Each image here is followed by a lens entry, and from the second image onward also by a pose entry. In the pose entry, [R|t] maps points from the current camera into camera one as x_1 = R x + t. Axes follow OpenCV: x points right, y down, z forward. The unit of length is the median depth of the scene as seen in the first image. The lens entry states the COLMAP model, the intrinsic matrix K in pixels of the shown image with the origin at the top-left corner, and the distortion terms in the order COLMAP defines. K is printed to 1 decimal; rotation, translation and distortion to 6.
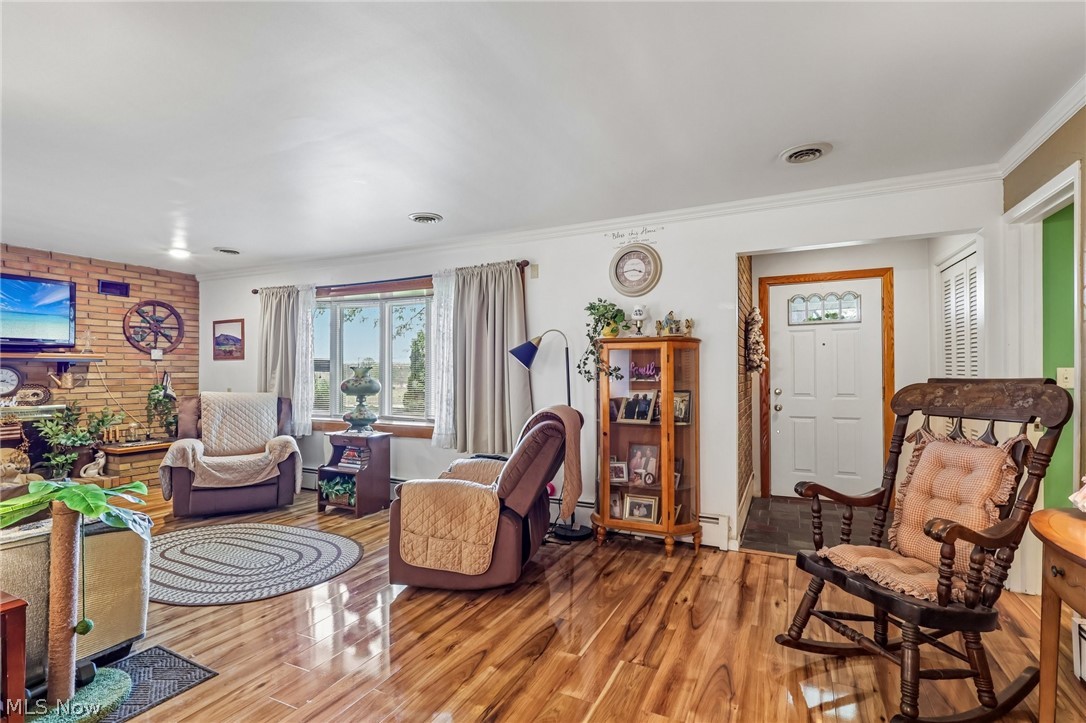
lens RADIAL K [[510.7, 0, 543.2], [0, 510.7, 372.1], [0, 0, 1]] dist [0.002824, 0.007482]
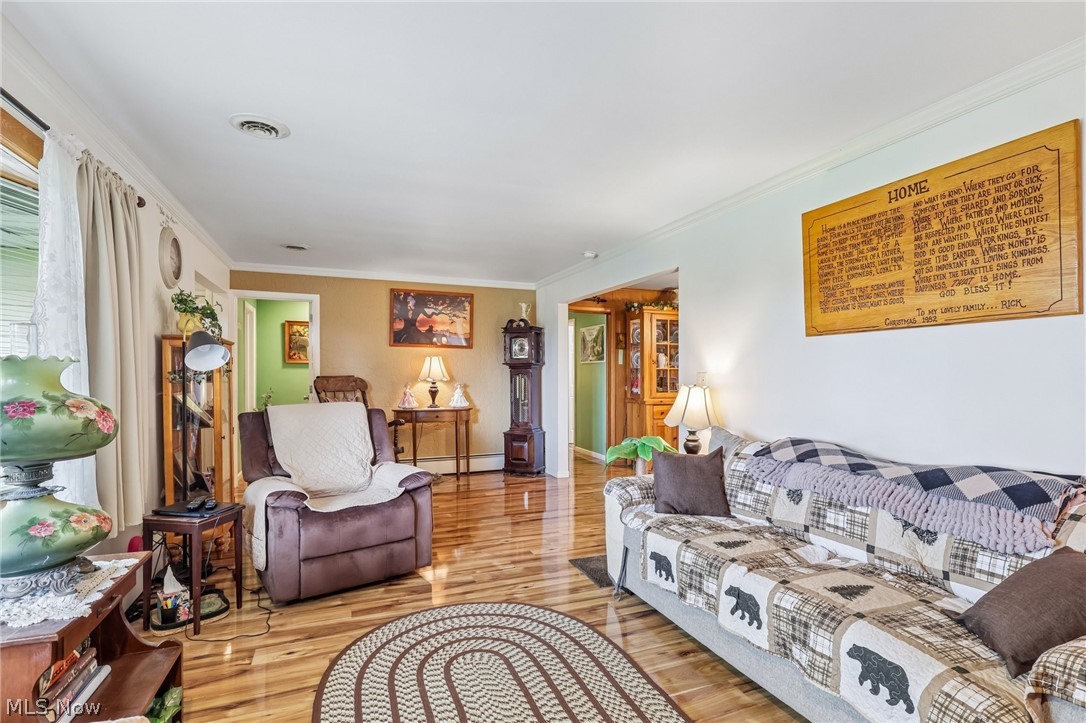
lens RADIAL K [[515.0, 0, 541.3], [0, 515.0, 381.7], [0, 0, 1]] dist [-0.008322, -0.000014]
pose [[-0.741378, -0.009084, 0.671026, -0.941484], [0.001406, 0.999885, 0.015090, 0.003697], [-0.671086, 0.012131, -0.741280, 1.287436]]
